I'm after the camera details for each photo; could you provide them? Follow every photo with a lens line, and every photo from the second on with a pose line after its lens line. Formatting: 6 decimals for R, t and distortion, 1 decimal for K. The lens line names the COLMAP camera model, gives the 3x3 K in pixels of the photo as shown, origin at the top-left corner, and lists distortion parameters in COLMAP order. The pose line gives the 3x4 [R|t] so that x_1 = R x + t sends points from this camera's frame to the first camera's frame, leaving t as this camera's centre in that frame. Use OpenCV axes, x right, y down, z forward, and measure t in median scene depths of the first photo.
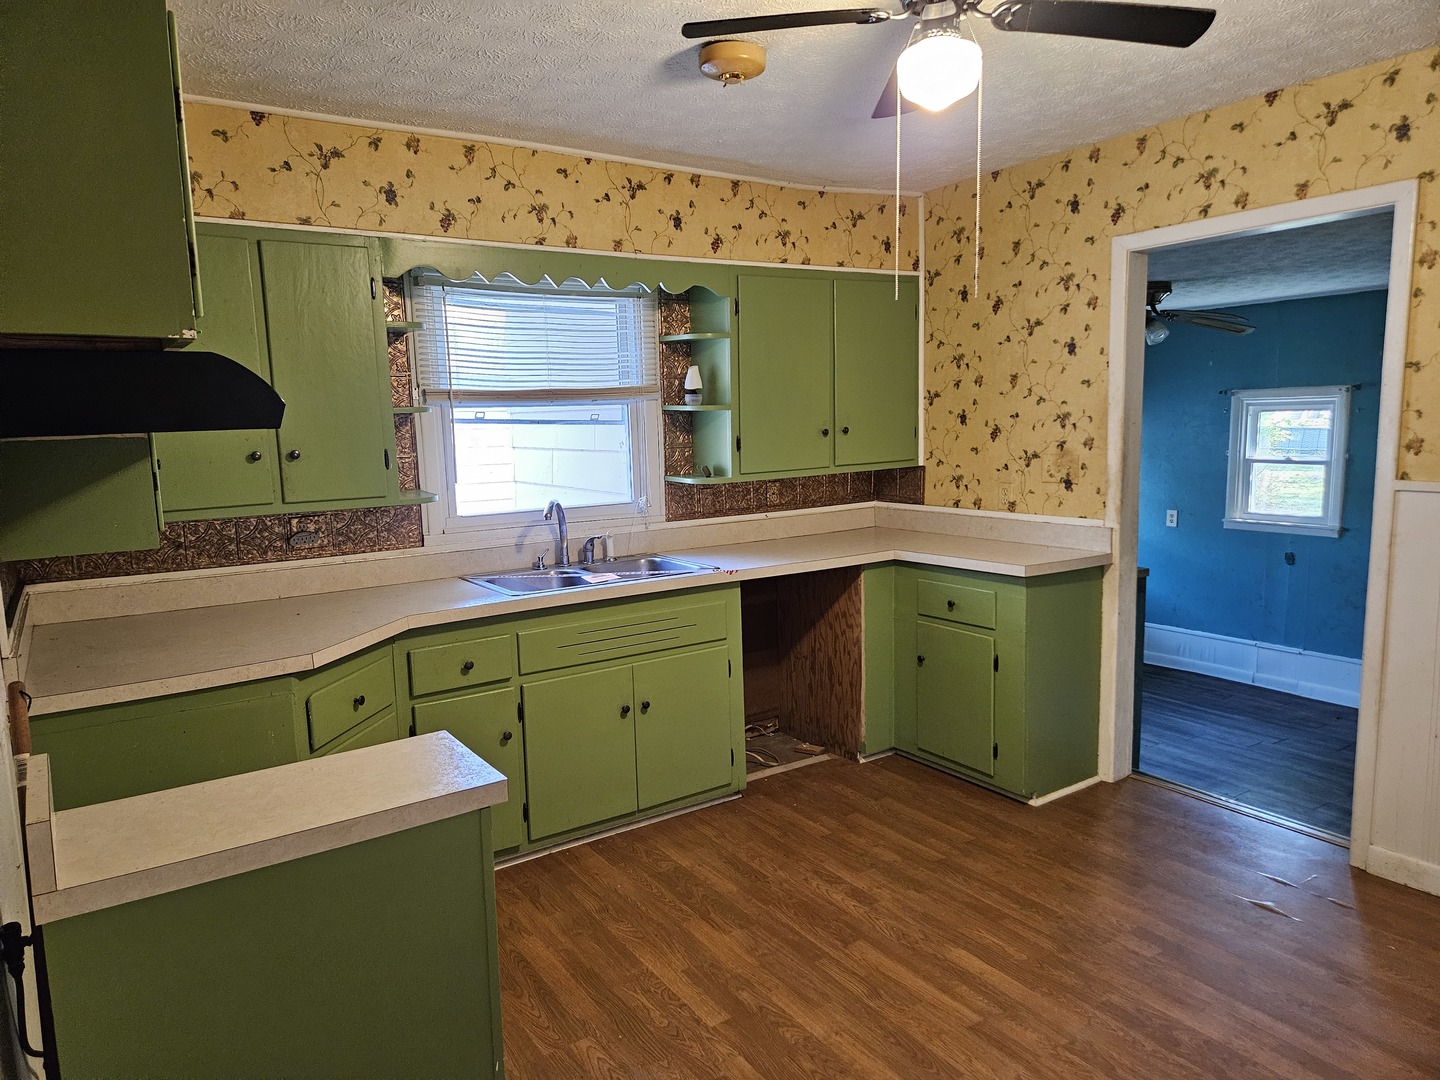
lens RADIAL K [[960.7, 0, 705.7], [0, 960.7, 544.5], [0, 0, 1]] dist [0.060475, -0.044253]
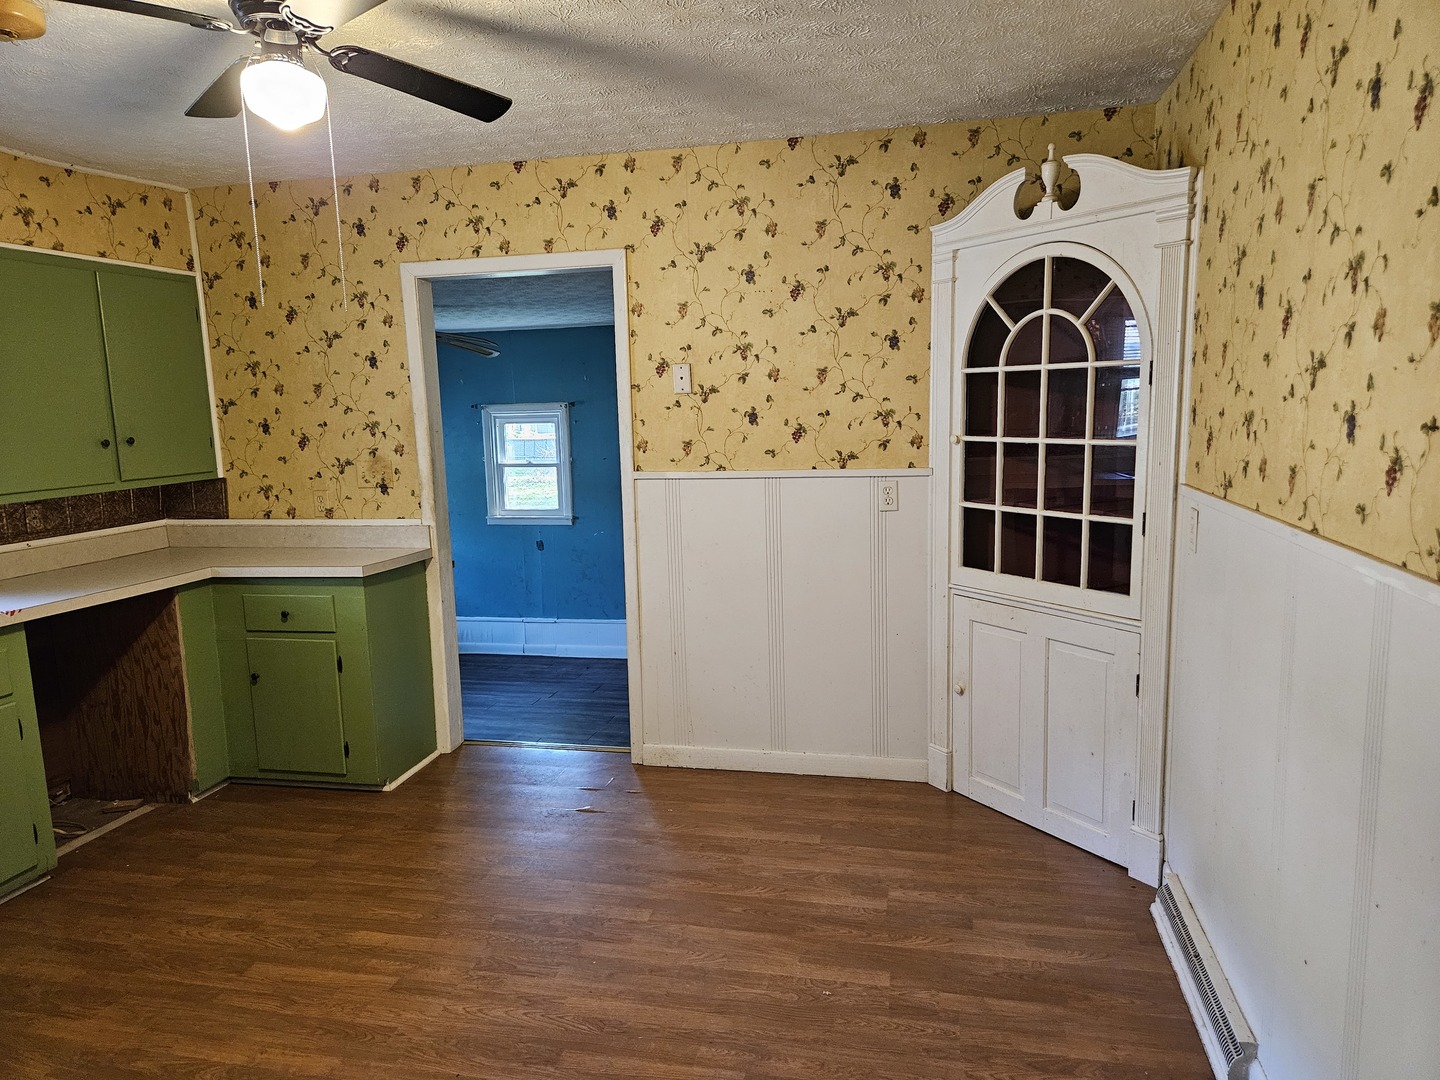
lens RADIAL K [[960.7, 0, 727.5], [0, 960.7, 553.0], [0, 0, 1]] dist [0.060475, -0.044253]
pose [[0.719141, -0.097630, 0.687971, -0.096343], [0.101109, 0.994245, 0.035403, 0.009313], [-0.687468, 0.044100, 0.724874, -0.036683]]
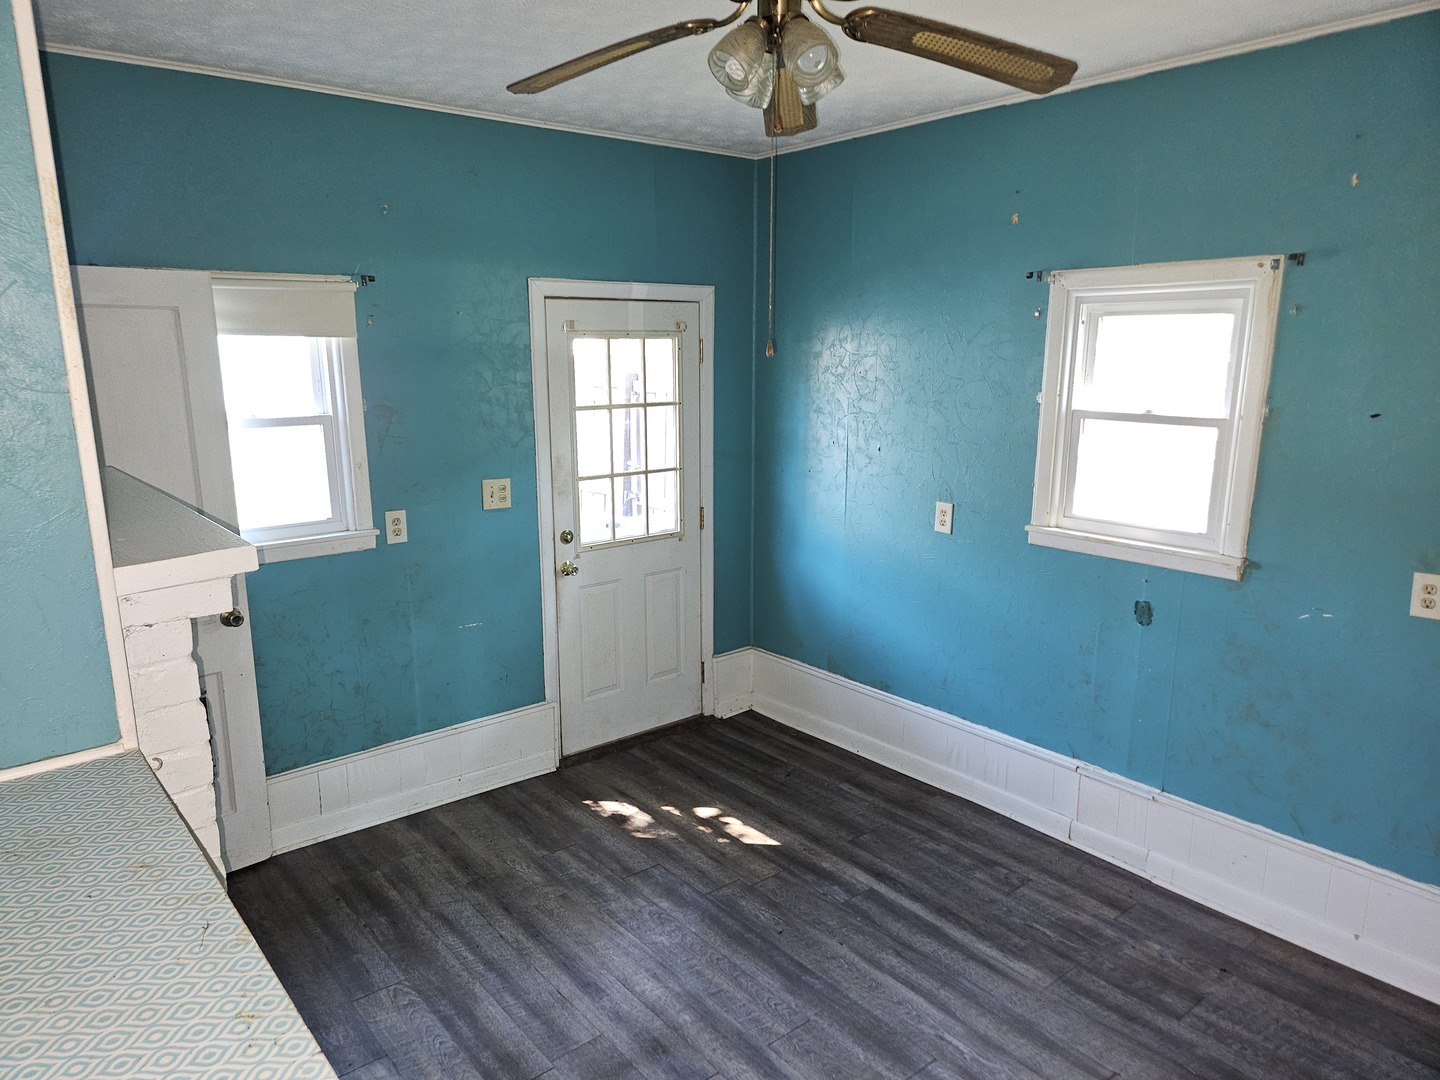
lens RADIAL K [[960.7, 0, 719.7], [0, 960.7, 546.4], [0, 0, 1]] dist [0.060475, -0.044253]
pose [[0.992669, 0.003641, 0.120810, 0.575988], [-0.012402, 0.997338, 0.071848, -0.094422], [-0.120227, -0.072820, 0.990072, 0.956484]]
